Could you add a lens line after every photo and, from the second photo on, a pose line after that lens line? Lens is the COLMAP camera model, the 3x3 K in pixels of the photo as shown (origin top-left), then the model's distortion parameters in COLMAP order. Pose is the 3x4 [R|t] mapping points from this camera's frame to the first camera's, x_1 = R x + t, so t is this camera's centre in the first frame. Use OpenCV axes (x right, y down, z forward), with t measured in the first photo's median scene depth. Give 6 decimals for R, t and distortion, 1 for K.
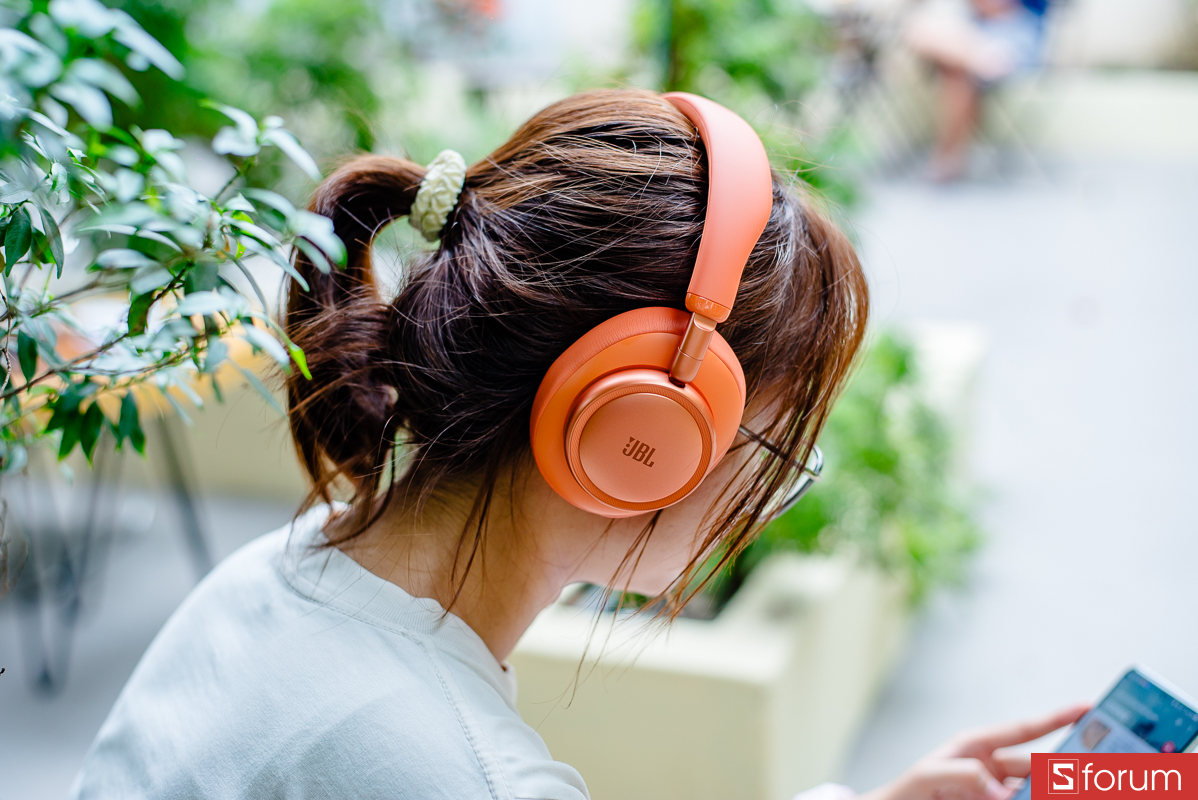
lens RADIAL K [[1843.8, 0, 599.0], [0, 1843.8, 400.0], [0, 0, 1]] dist [-0.141322, 0.025069]
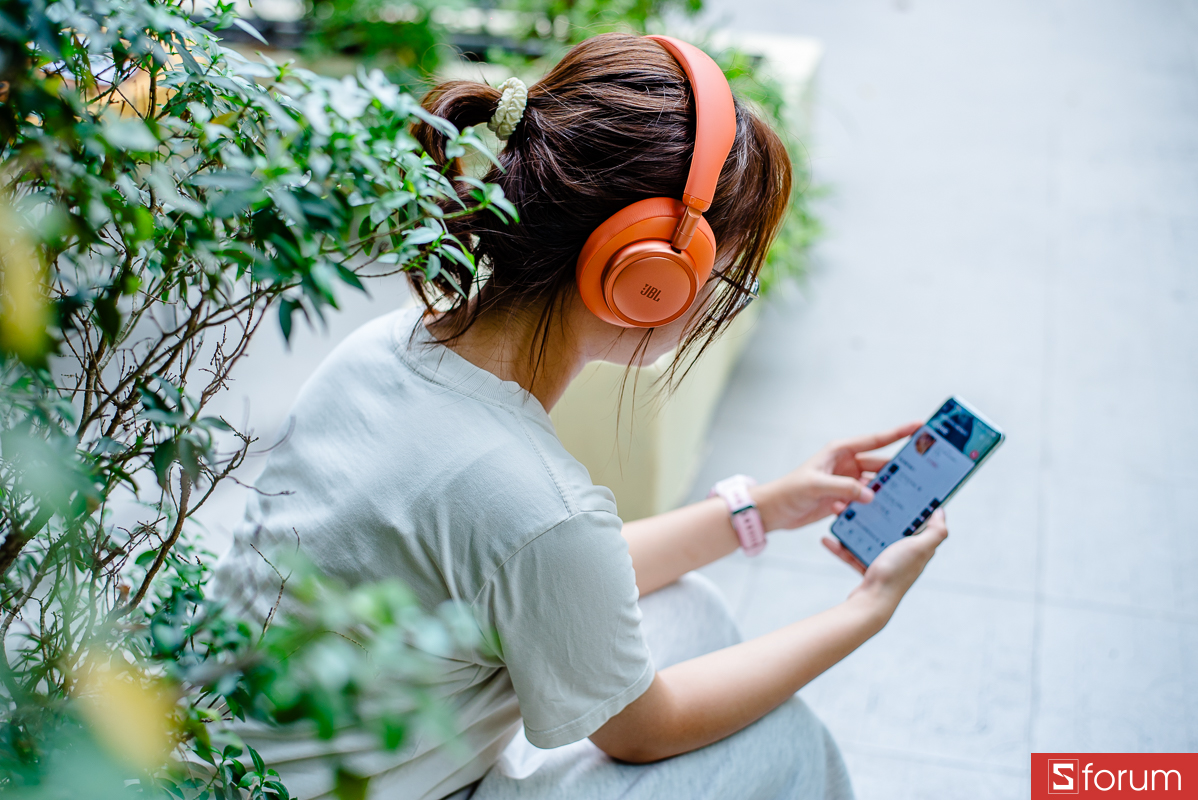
lens RADIAL K [[1843.8, 0, 599.0], [0, 1843.8, 400.0], [0, 0, 1]] dist [-0.141322, 0.025069]
pose [[0.995499, -0.011379, 0.094084, -0.164622], [-0.008505, 0.978032, 0.208282, -0.200820], [-0.094388, -0.208145, 0.973533, -0.528157]]
